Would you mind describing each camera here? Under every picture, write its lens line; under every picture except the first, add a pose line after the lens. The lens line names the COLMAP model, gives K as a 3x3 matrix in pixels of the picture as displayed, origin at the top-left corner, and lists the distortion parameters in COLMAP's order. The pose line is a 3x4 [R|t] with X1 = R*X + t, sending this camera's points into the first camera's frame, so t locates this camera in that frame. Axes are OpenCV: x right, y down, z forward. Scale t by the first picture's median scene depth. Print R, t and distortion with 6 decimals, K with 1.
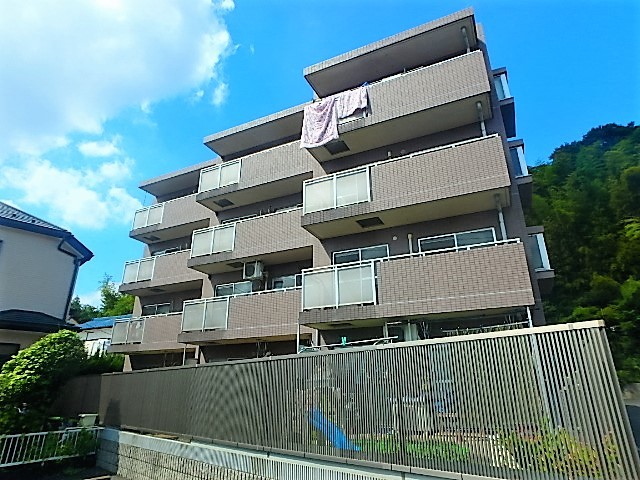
lens RADIAL K [[397.8, 0, 318.0], [0, 397.8, 237.1], [0, 0, 1]] dist [-0.014971, 0.000333]
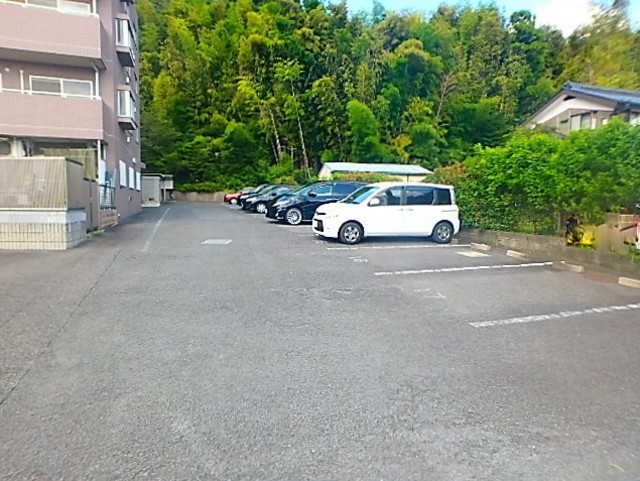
lens RADIAL K [[397.8, 0, 318.0], [0, 397.8, 237.6], [0, 0, 1]] dist [-0.014971, 0.000333]
pose [[0.712579, -0.051801, 0.699677, -0.001369], [-0.270396, 0.899952, 0.342011, -0.192851], [-0.647393, -0.432900, 0.627280, -0.581730]]
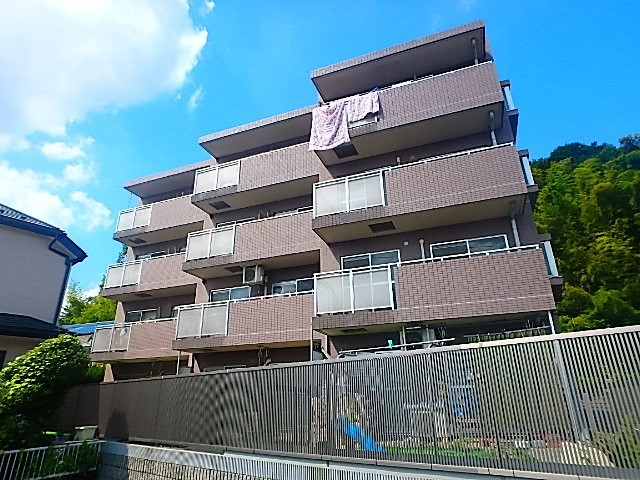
lens RADIAL K [[397.8, 0, 318.0], [0, 397.8, 237.1], [0, 0, 1]] dist [-0.014971, 0.000333]
pose [[0.996746, 0.020273, 0.078022, -0.097081], [-0.018442, 0.999539, -0.024125, 0.014183], [-0.078475, 0.022607, 0.996660, 0.022118]]
